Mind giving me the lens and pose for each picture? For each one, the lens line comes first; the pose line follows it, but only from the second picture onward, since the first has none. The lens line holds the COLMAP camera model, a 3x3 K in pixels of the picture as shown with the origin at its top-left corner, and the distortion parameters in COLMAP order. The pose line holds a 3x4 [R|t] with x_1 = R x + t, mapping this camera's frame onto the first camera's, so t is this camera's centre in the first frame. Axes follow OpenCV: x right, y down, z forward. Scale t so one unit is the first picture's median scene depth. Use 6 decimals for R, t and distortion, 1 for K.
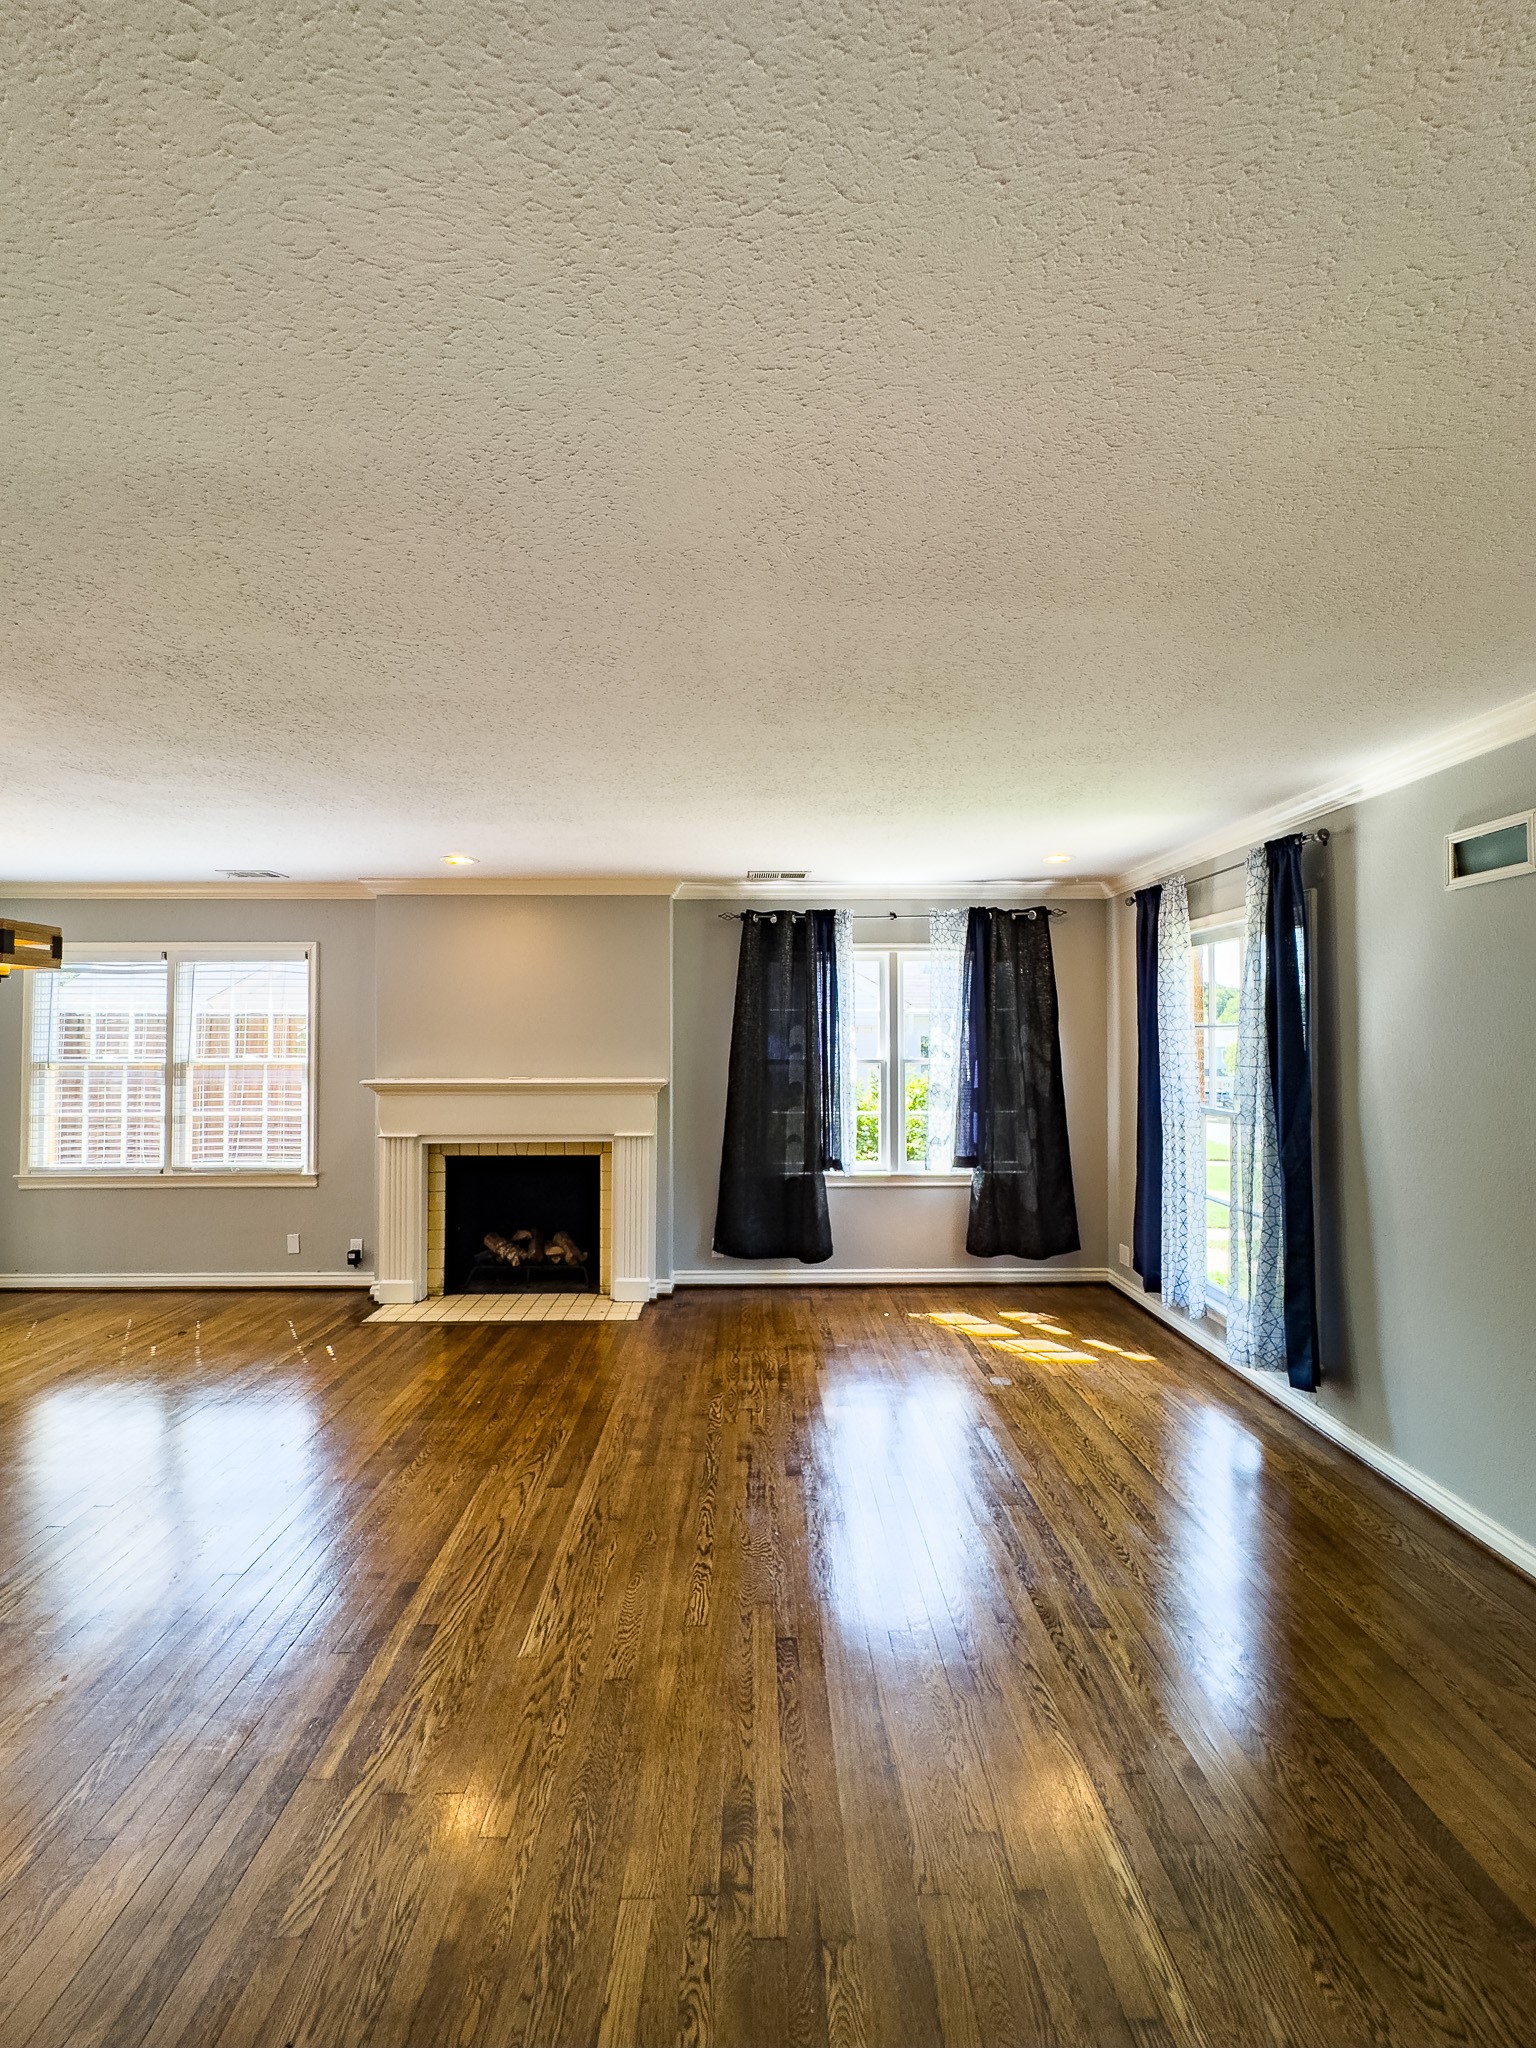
lens RADIAL K [[816.8, 0, 768.0], [0, 816.8, 1024.0], [0, 0, 1]] dist [-0.001073, -0.000091]
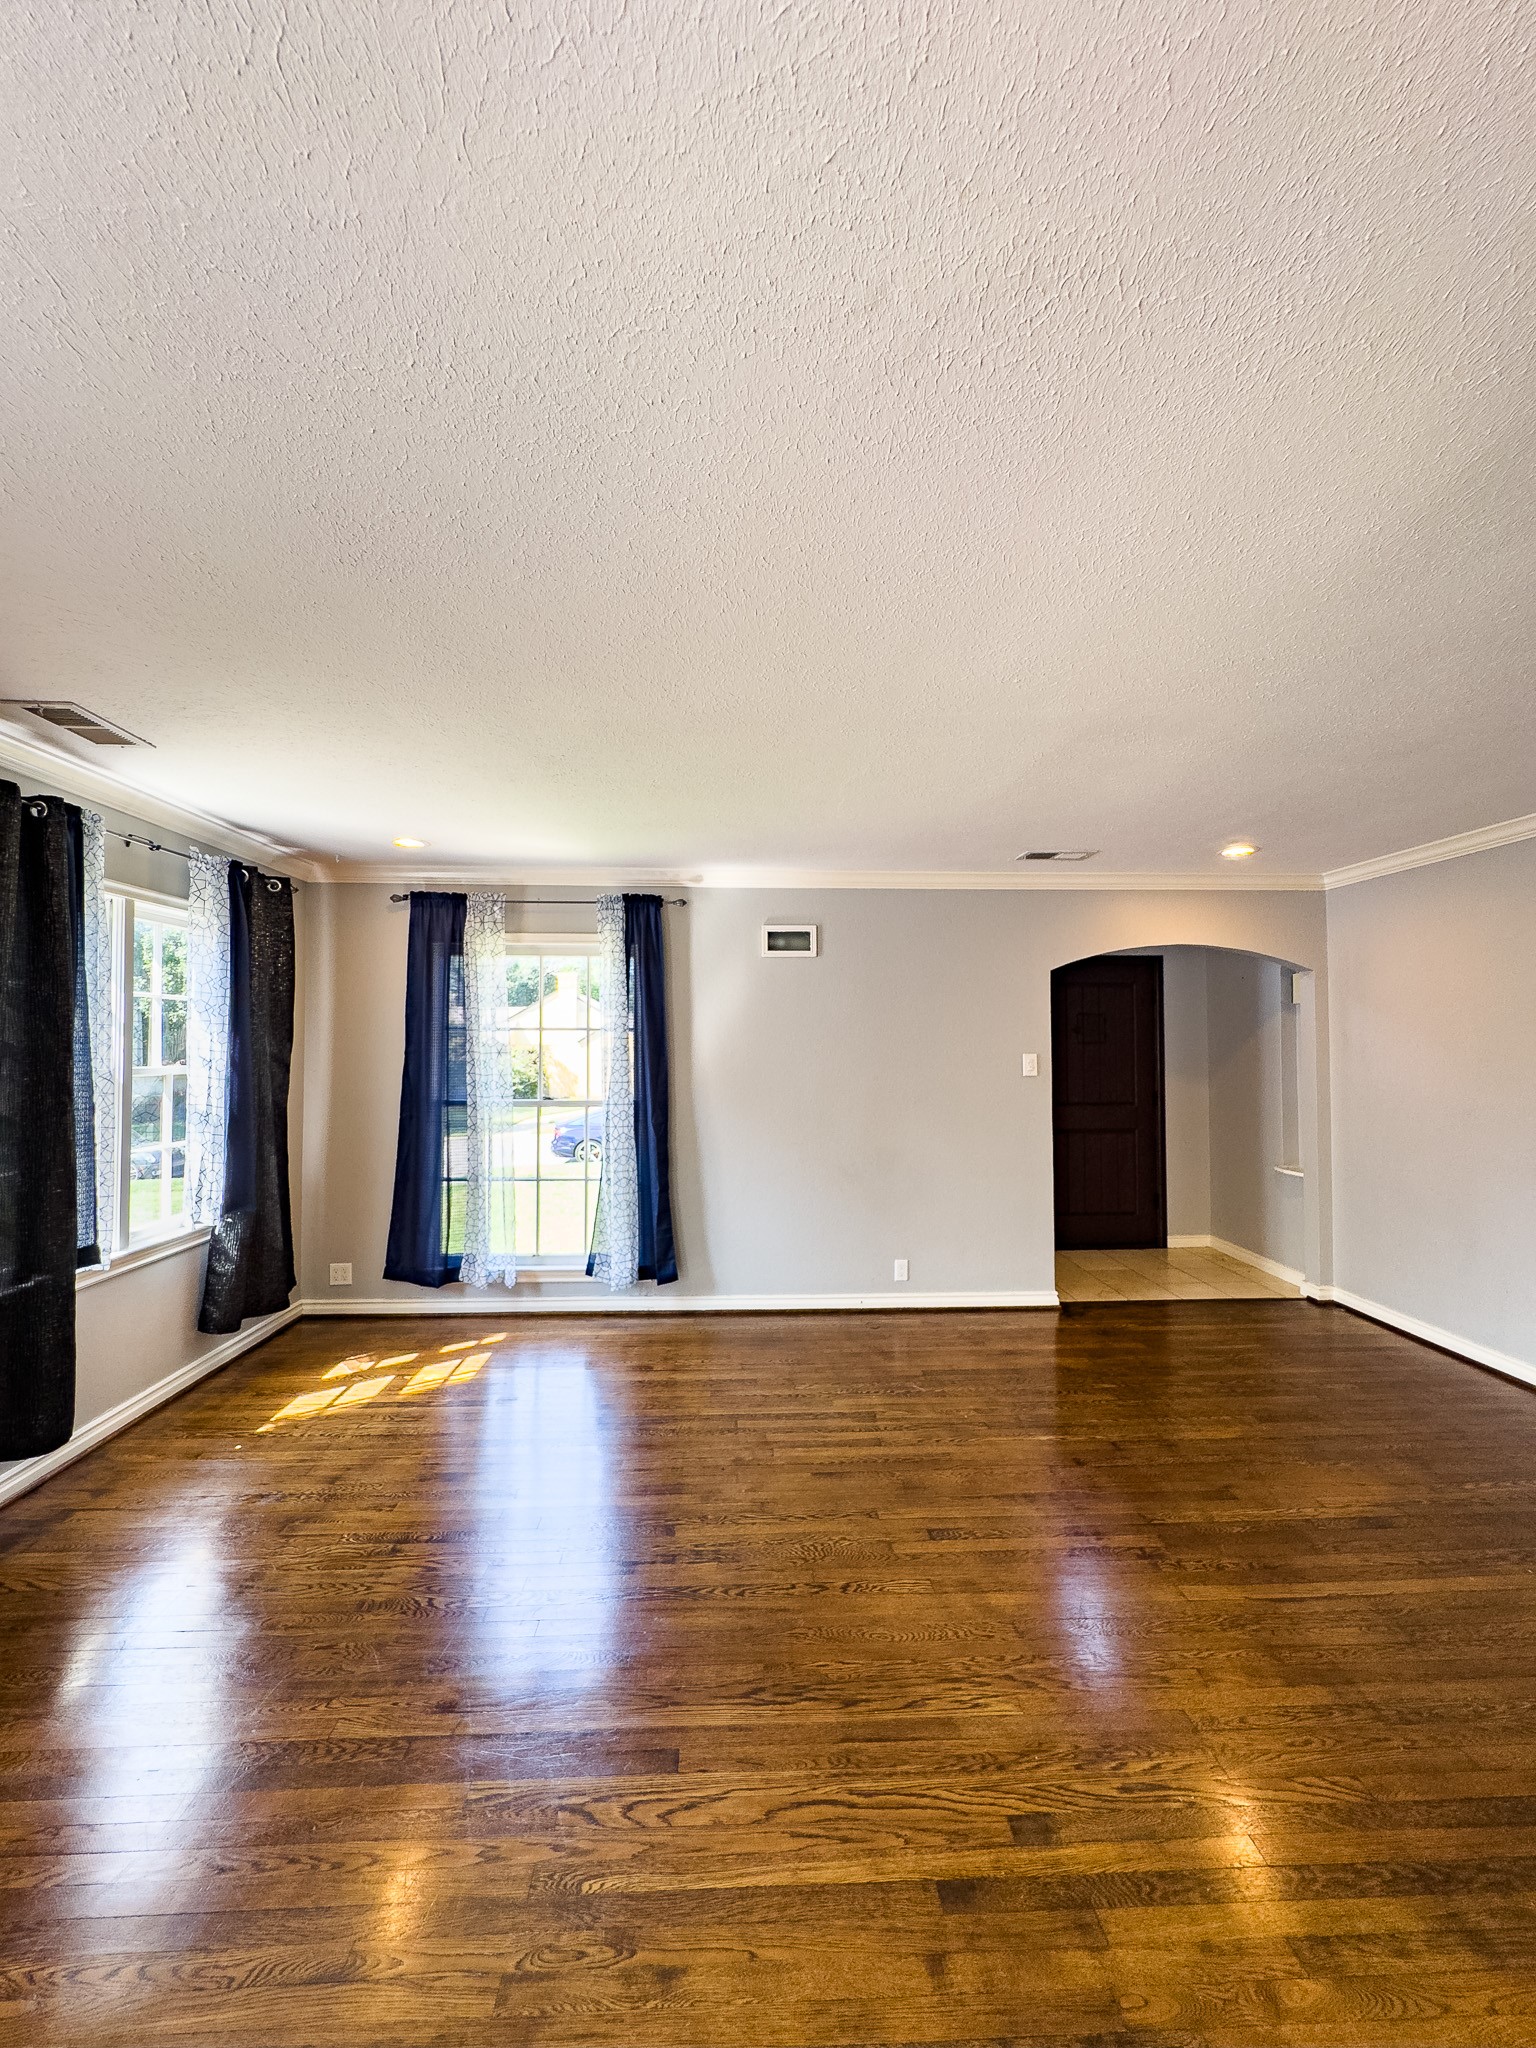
lens RADIAL K [[816.8, 0, 768.0], [0, 816.8, 1024.0], [0, 0, 1]] dist [-0.001073, -0.000091]
pose [[-0.023697, 0.026937, 0.999356, -0.733697], [-0.017288, 0.999476, -0.027350, 0.025407], [-0.999570, -0.017925, -0.023219, 0.789775]]
